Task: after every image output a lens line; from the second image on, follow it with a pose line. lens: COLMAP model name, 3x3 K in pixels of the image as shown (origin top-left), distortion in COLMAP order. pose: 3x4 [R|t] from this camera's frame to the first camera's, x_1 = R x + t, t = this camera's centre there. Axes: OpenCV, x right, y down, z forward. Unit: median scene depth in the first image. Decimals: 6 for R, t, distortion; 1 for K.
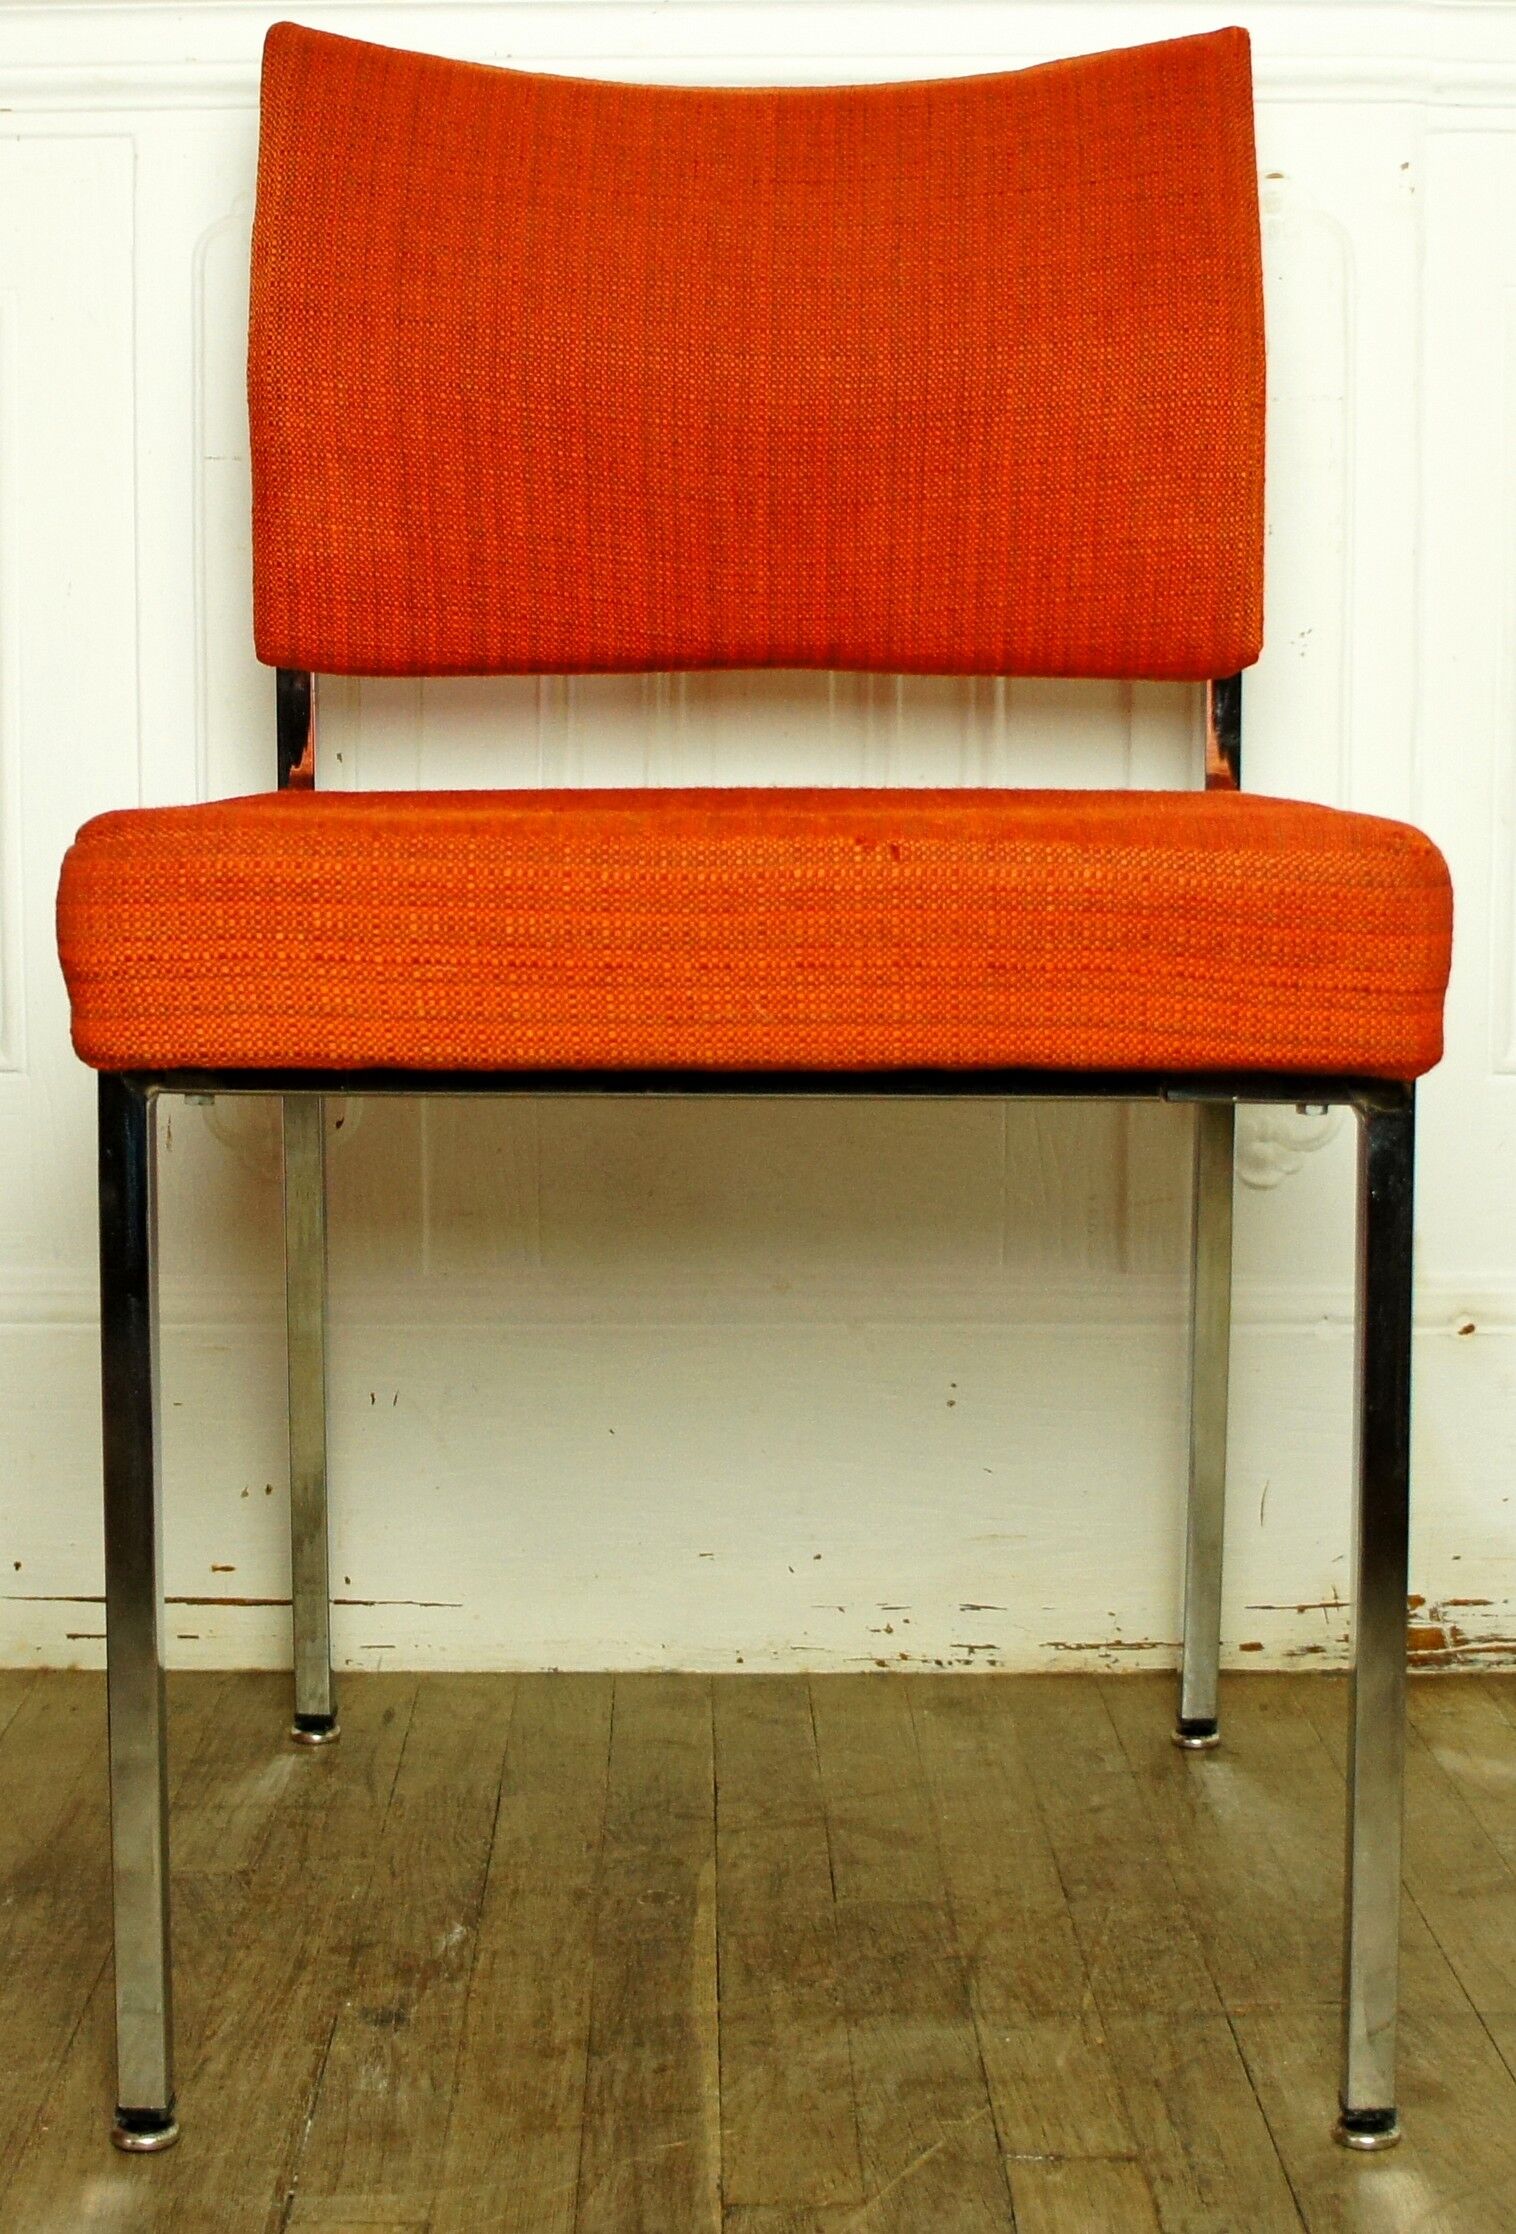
lens RADIAL K [[3387.2, 0, 758.0], [0, 3387.2, 1117.0], [0, 0, 1]] dist [-0.165417, 0.089445]
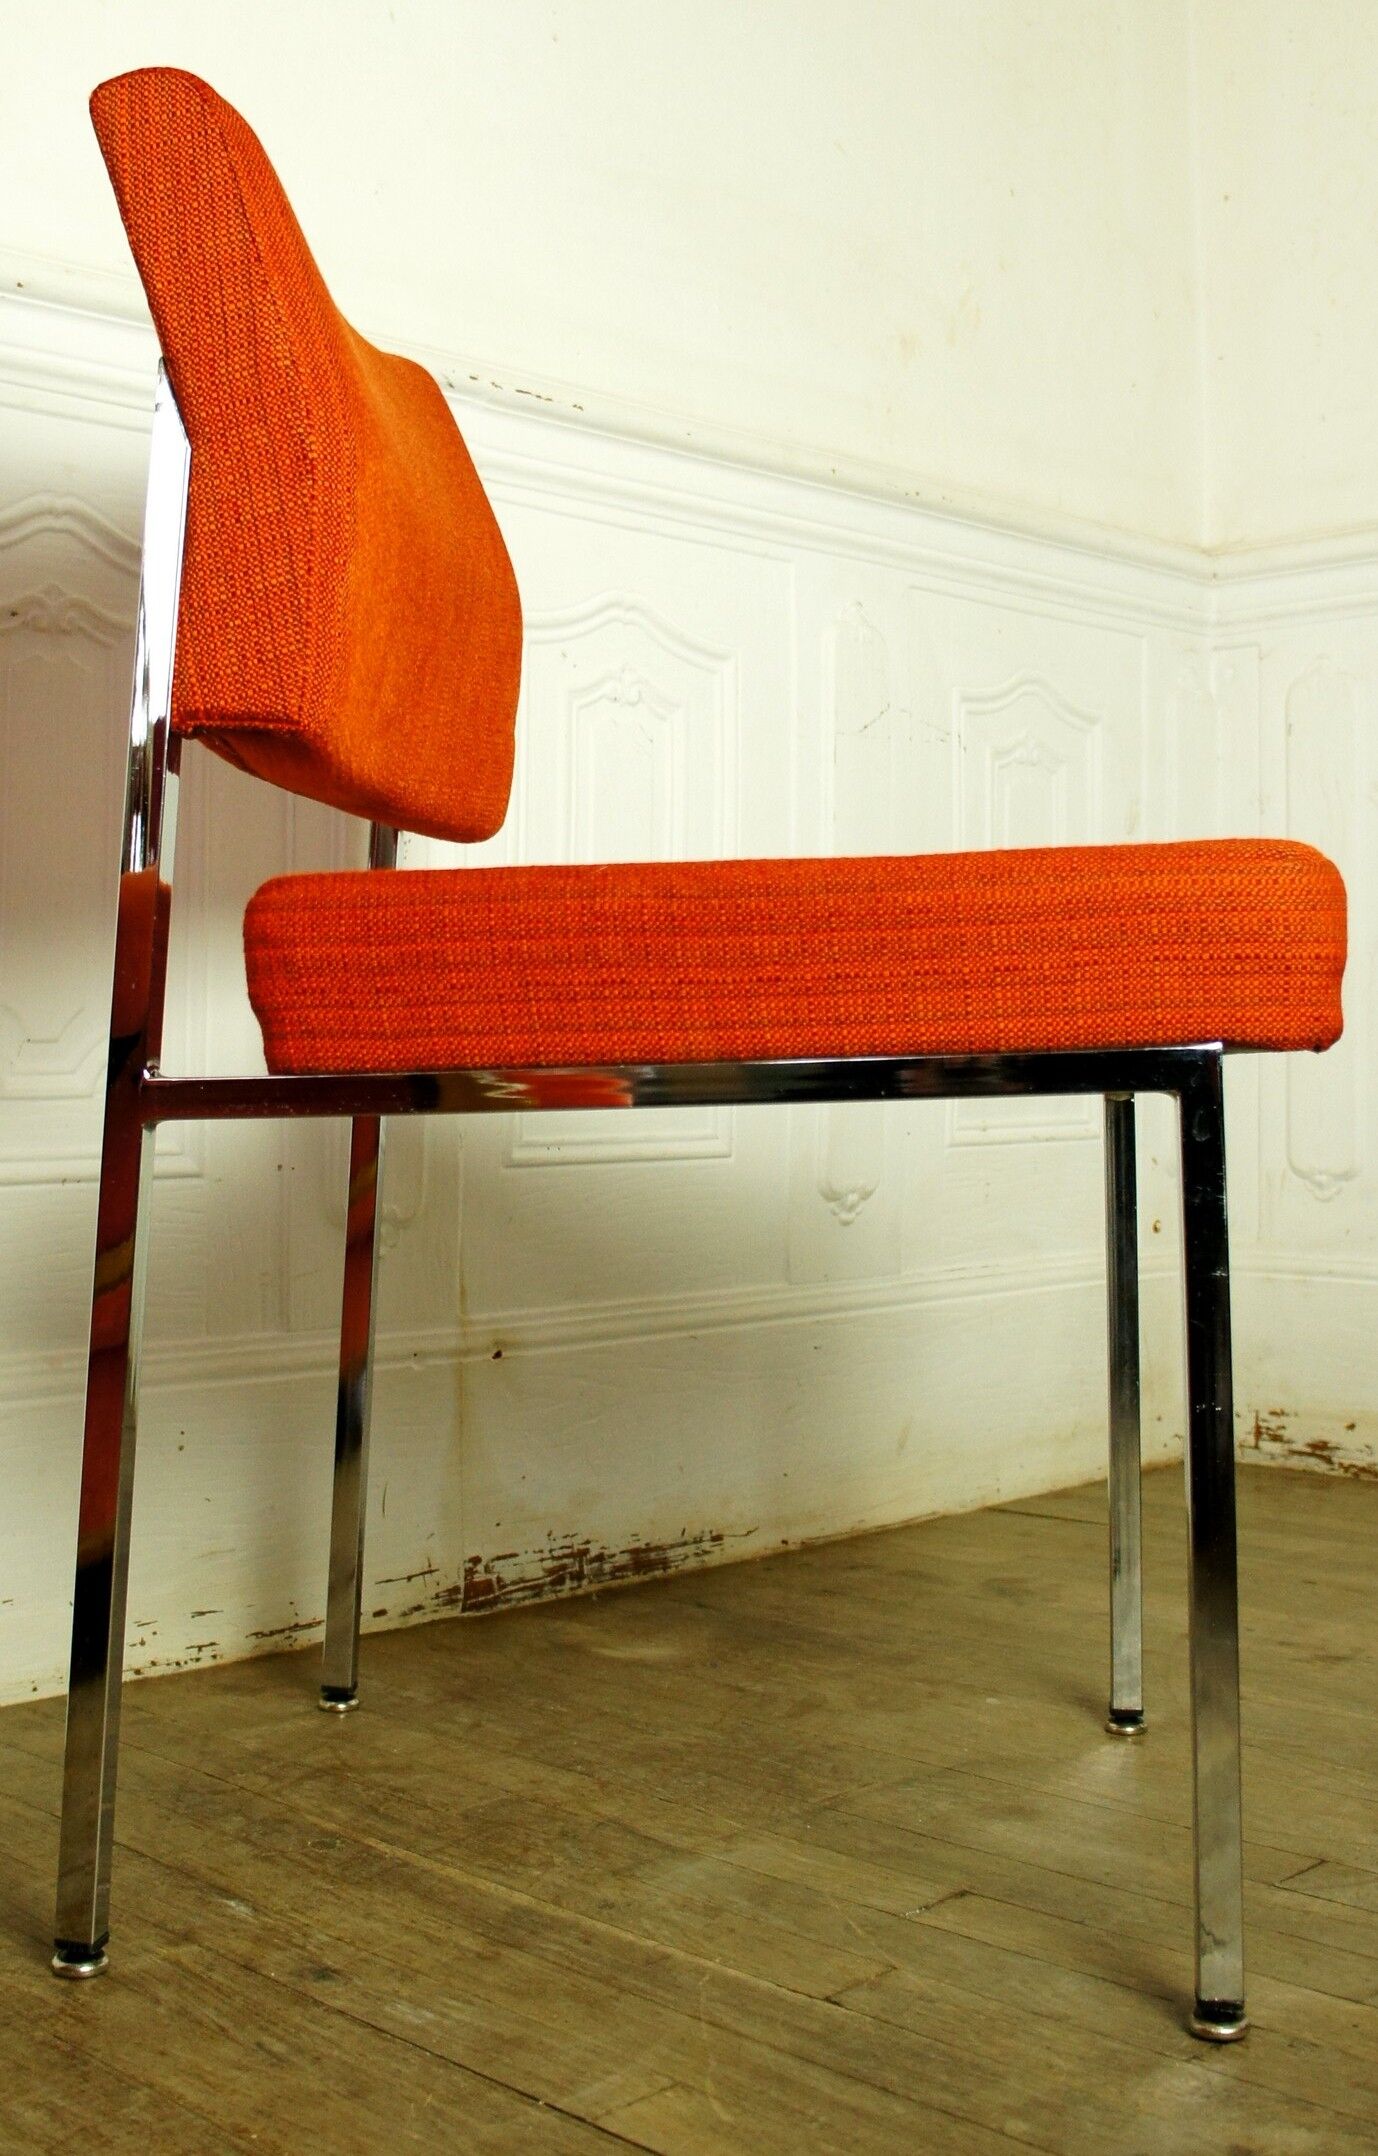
lens RADIAL K [[2306.1, 0, 689.0], [0, 2306.1, 1078.0], [0, 0, 1]] dist [-0.130426, 0.024639]
pose [[0.715913, -0.001658, 0.698188, -0.499494], [0.088699, 0.992111, -0.088595, 0.052655], [-0.692532, 0.125355, 0.710412, 0.337032]]
